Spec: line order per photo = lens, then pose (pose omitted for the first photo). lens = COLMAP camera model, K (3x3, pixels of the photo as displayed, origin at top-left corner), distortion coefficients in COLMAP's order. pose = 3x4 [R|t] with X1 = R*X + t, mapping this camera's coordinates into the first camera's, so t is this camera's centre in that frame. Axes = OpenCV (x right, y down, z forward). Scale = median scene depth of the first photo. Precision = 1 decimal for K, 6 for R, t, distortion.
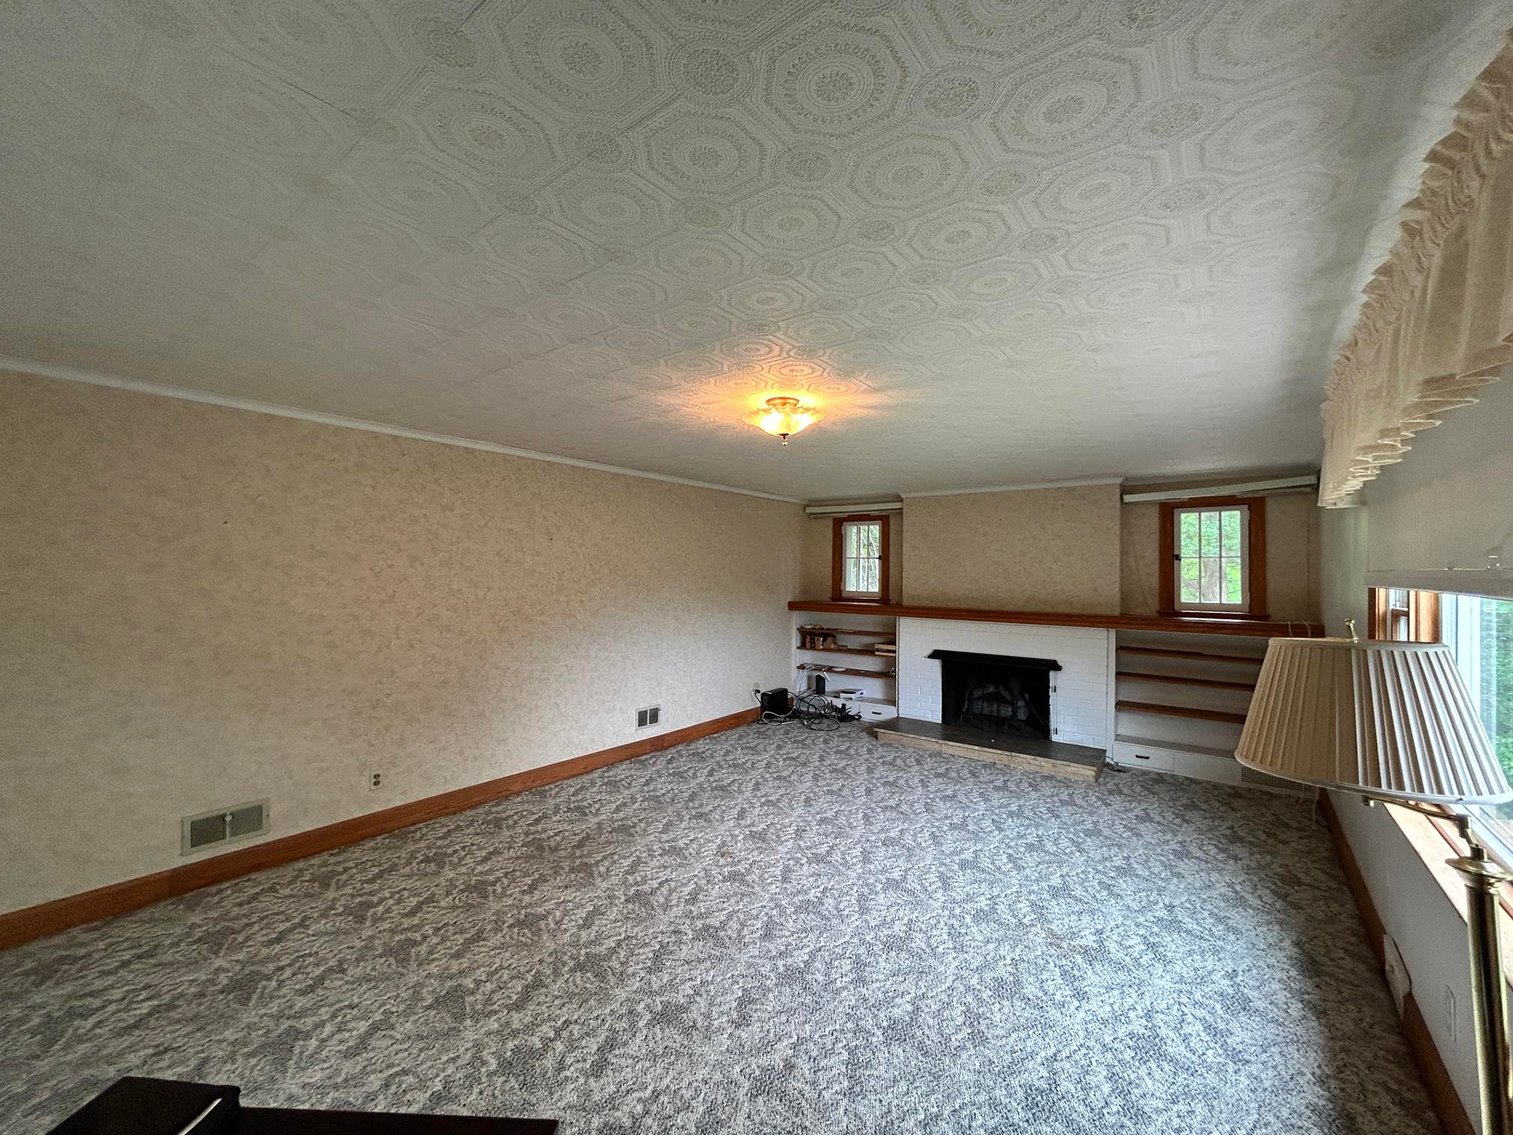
lens RADIAL K [[610.5, 0, 754.9], [0, 610.5, 559.7], [0, 0, 1]] dist [-0.004694, 0.002390]
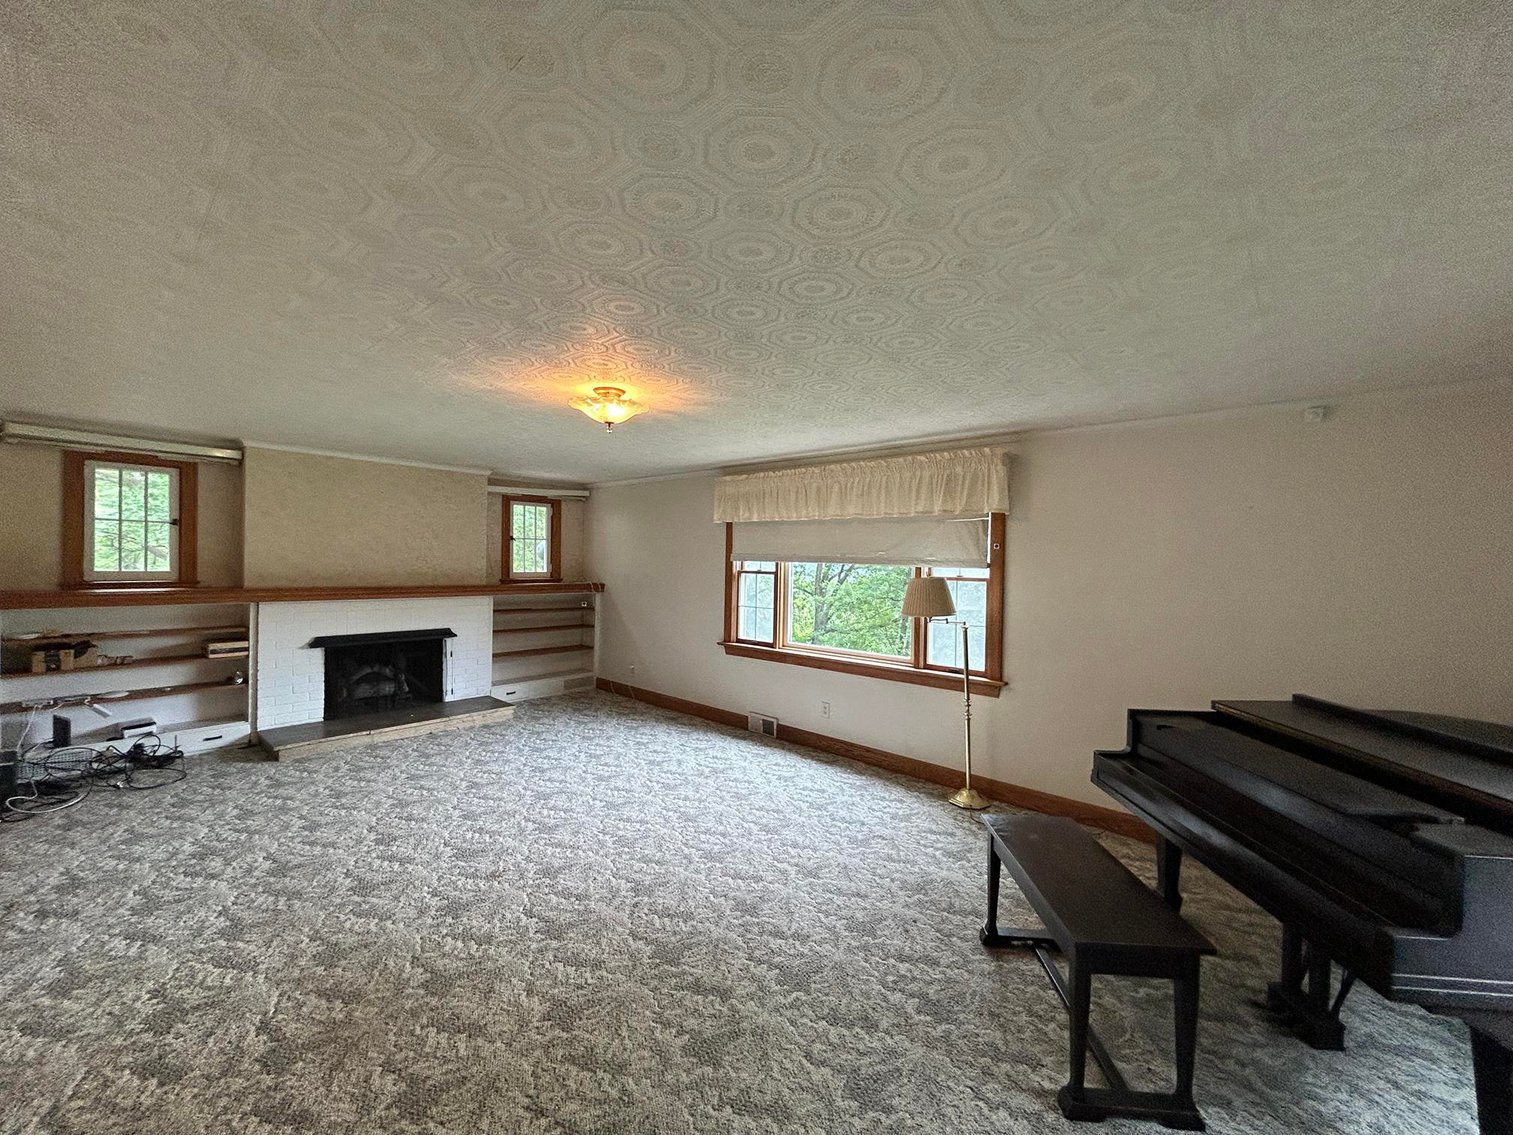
lens RADIAL K [[610.5, 0, 754.5], [0, 610.5, 561.8], [0, 0, 1]] dist [-0.004694, 0.002390]
pose [[0.074476, -0.012979, 0.997138, -0.689608], [-0.040832, 0.999037, 0.016053, 0.005945], [-0.996387, -0.041911, 0.073874, 0.457945]]
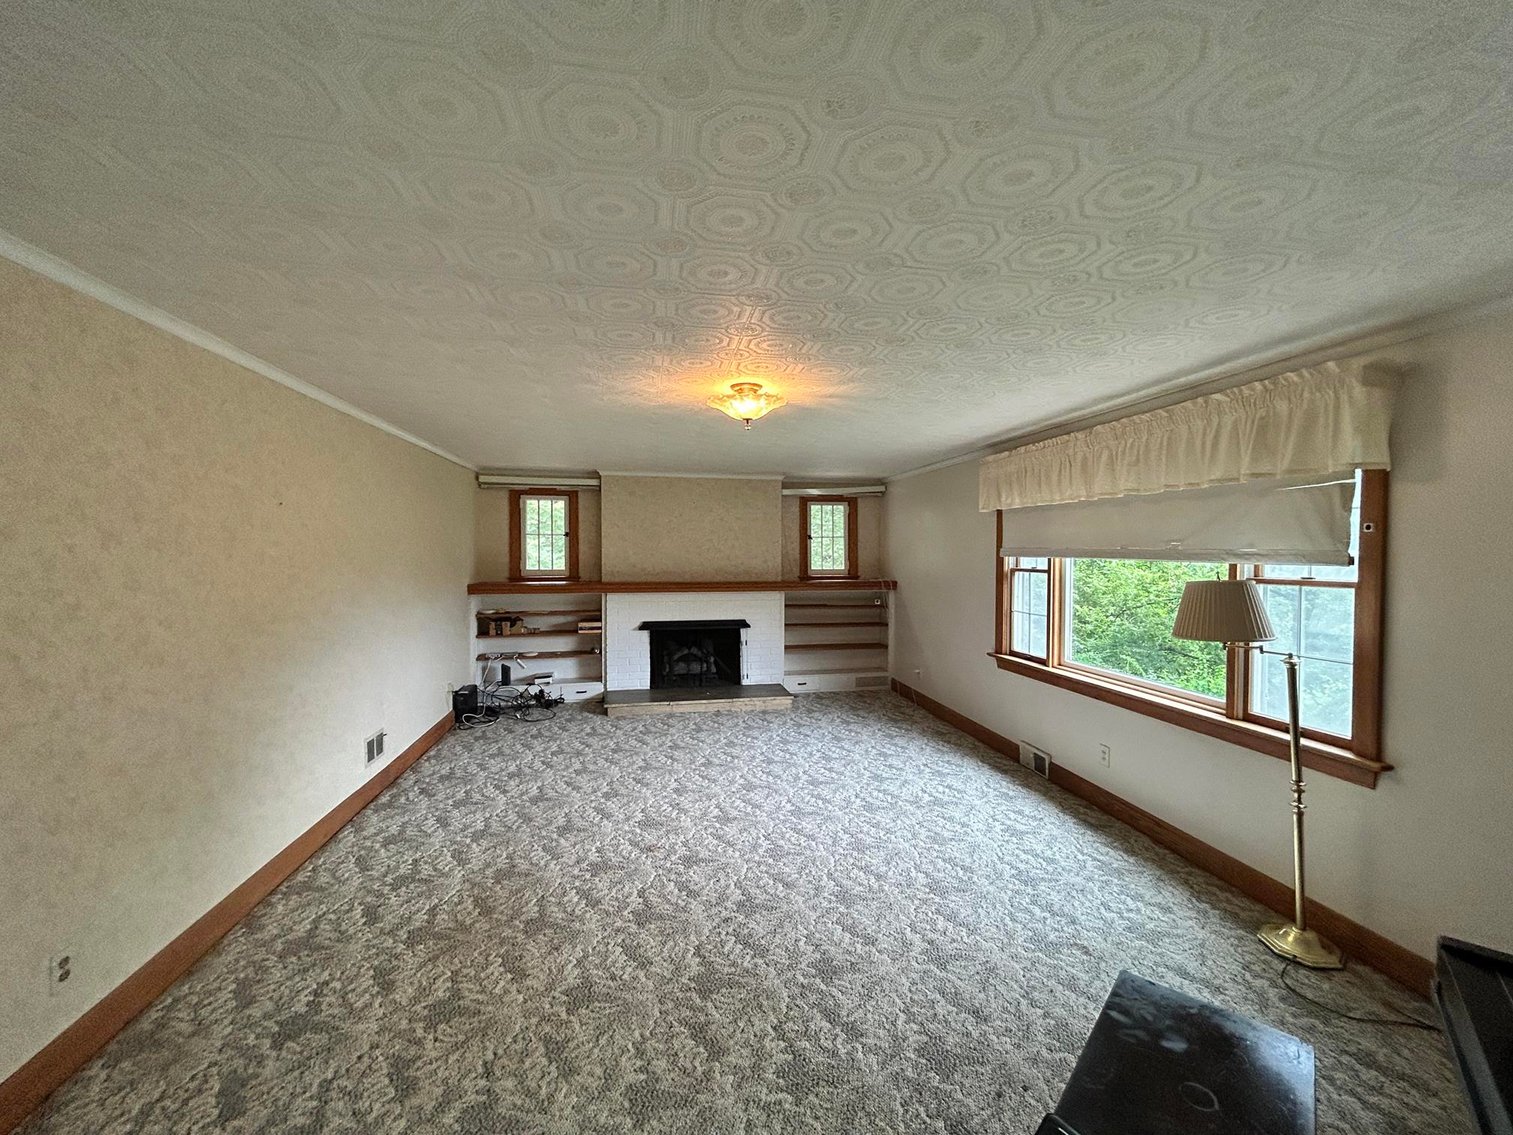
lens RADIAL K [[610.5, 0, 754.9], [0, 610.5, 561.0], [0, 0, 1]] dist [-0.004694, 0.002390]
pose [[0.669803, -0.023026, 0.742181, -0.497707], [-0.010074, 0.999145, 0.040090, -0.004399], [-0.742470, -0.034329, 0.668999, 0.200883]]
